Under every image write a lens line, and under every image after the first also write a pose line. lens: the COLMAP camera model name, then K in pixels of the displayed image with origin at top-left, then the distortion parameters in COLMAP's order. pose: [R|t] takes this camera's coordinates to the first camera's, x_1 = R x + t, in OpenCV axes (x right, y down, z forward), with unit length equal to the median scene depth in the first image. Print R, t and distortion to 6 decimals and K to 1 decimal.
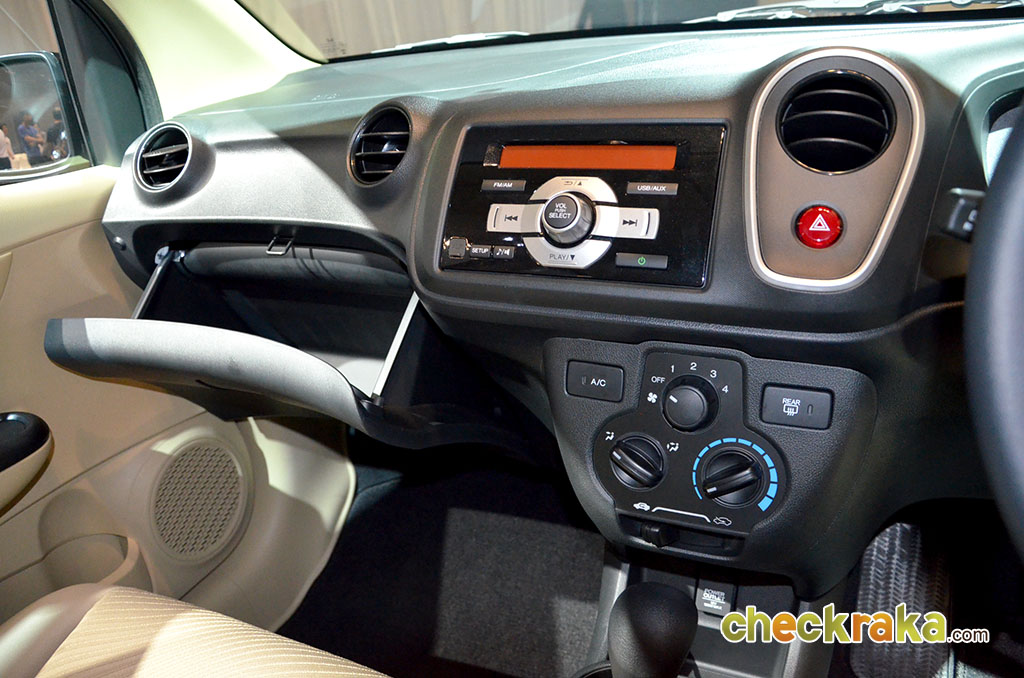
lens RADIAL K [[789.6, 0, 512.0], [0, 789.6, 339.0], [0, 0, 1]] dist [-0.155864, 0.108061]
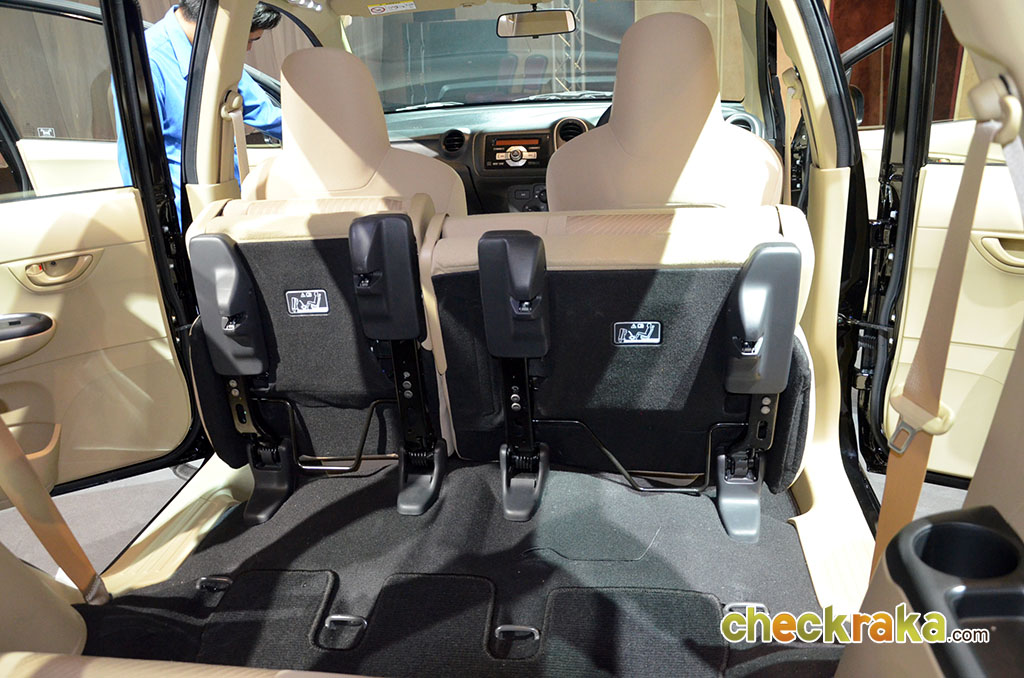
lens RADIAL K [[789.6, 0, 512.0], [0, 789.6, 339.0], [0, 0, 1]] dist [-0.155864, 0.108061]
pose [[0.958752, -0.075112, 0.274140, -1.043808], [0.088515, 0.995394, -0.036835, 0.874759], [-0.270111, 0.059581, 0.960984, -2.676746]]
